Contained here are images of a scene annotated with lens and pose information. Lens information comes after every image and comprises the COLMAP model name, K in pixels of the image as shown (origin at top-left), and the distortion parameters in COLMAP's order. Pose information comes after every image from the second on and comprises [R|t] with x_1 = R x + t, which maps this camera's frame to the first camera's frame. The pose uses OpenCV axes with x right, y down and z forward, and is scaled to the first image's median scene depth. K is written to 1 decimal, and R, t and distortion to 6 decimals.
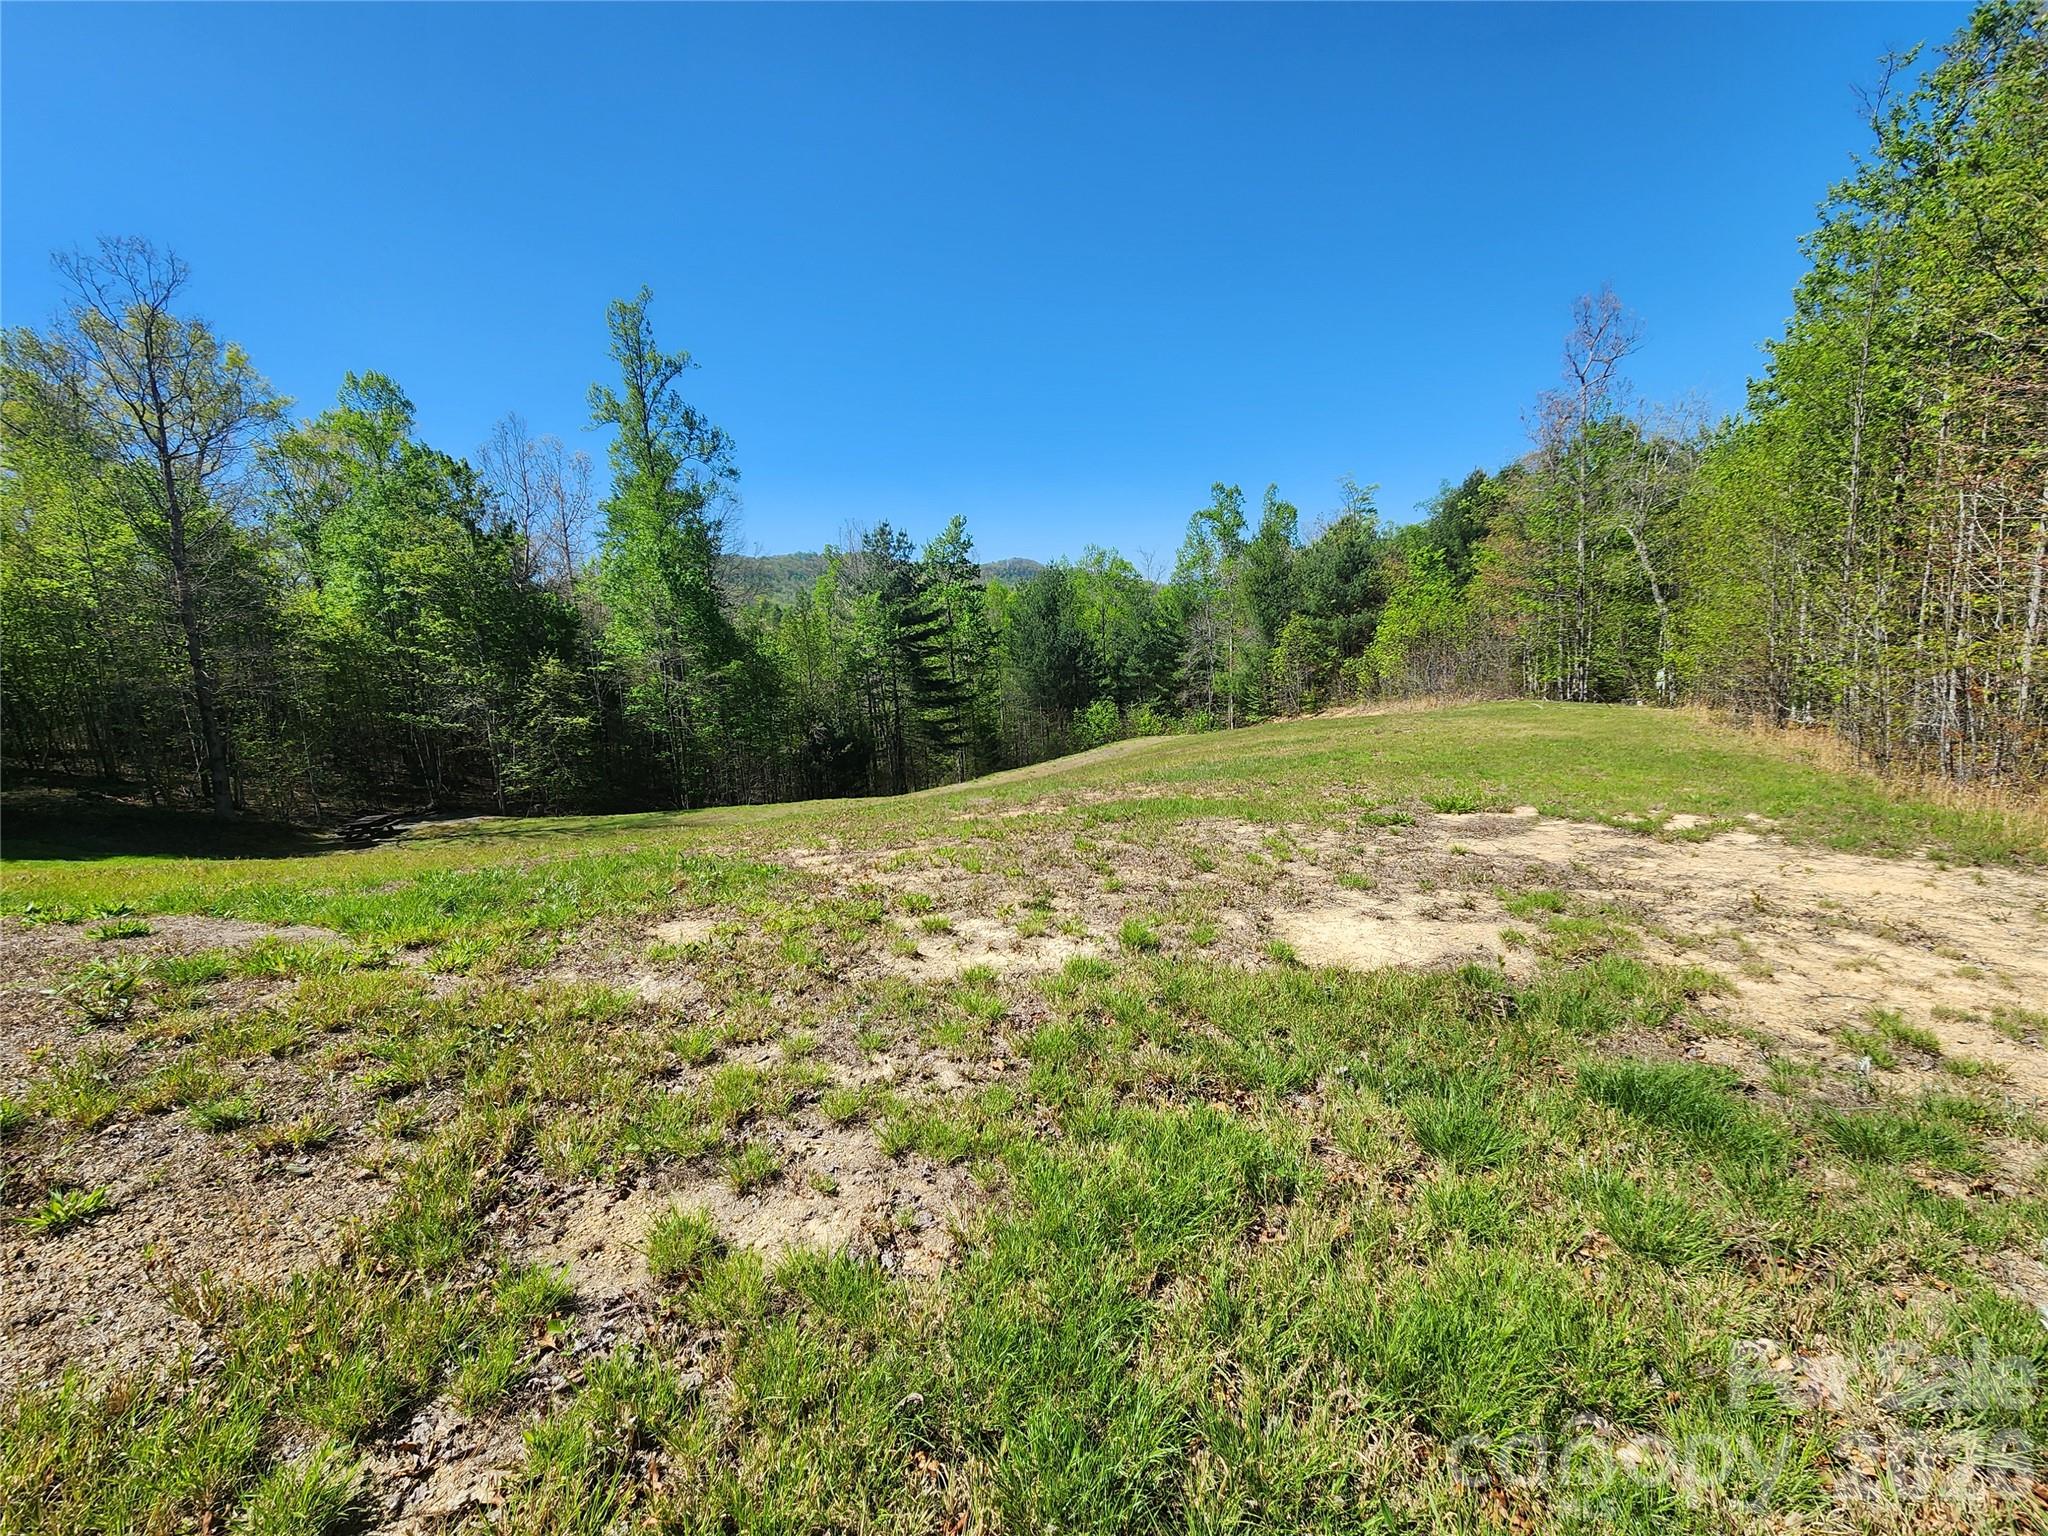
lens RADIAL K [[833.8, 0, 1031.5], [0, 833.8, 774.6], [0, 0, 1]] dist [-0.001630, -0.000123]
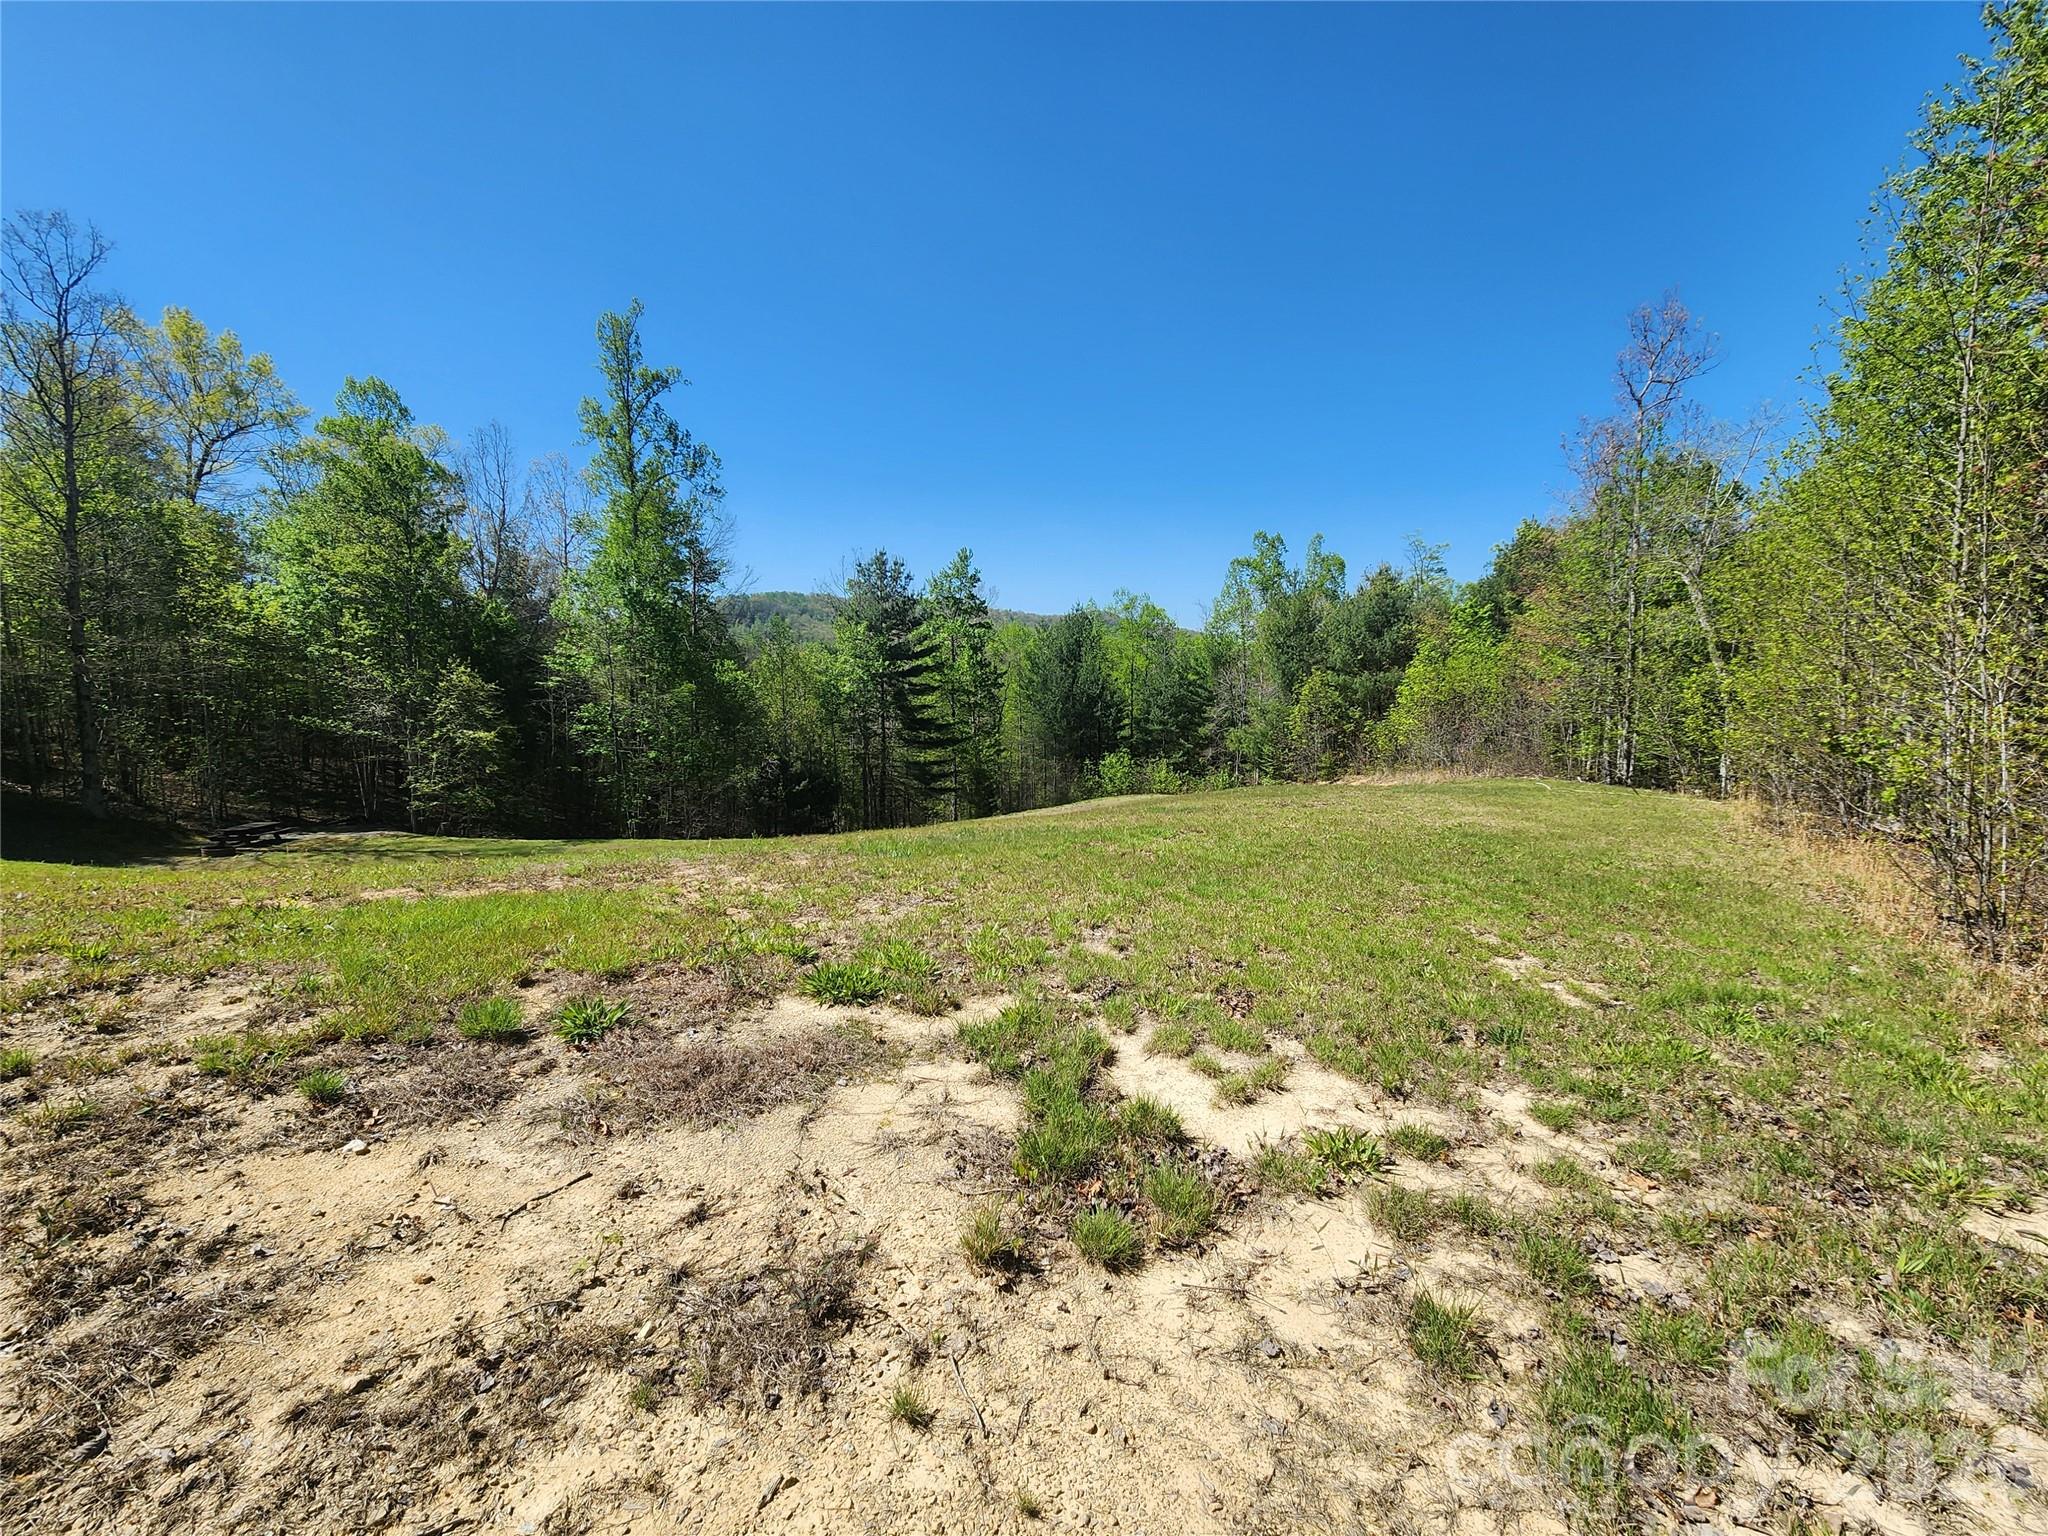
lens RADIAL K [[834.5, 0, 1028.3], [0, 834.5, 774.0], [0, 0, 1]] dist [-0.001295, -0.000502]
pose [[0.993972, 0.064246, -0.088832, 0.091861], [-0.069424, 0.995987, -0.056486, -0.007342], [0.084847, 0.062313, 0.994444, 0.084060]]
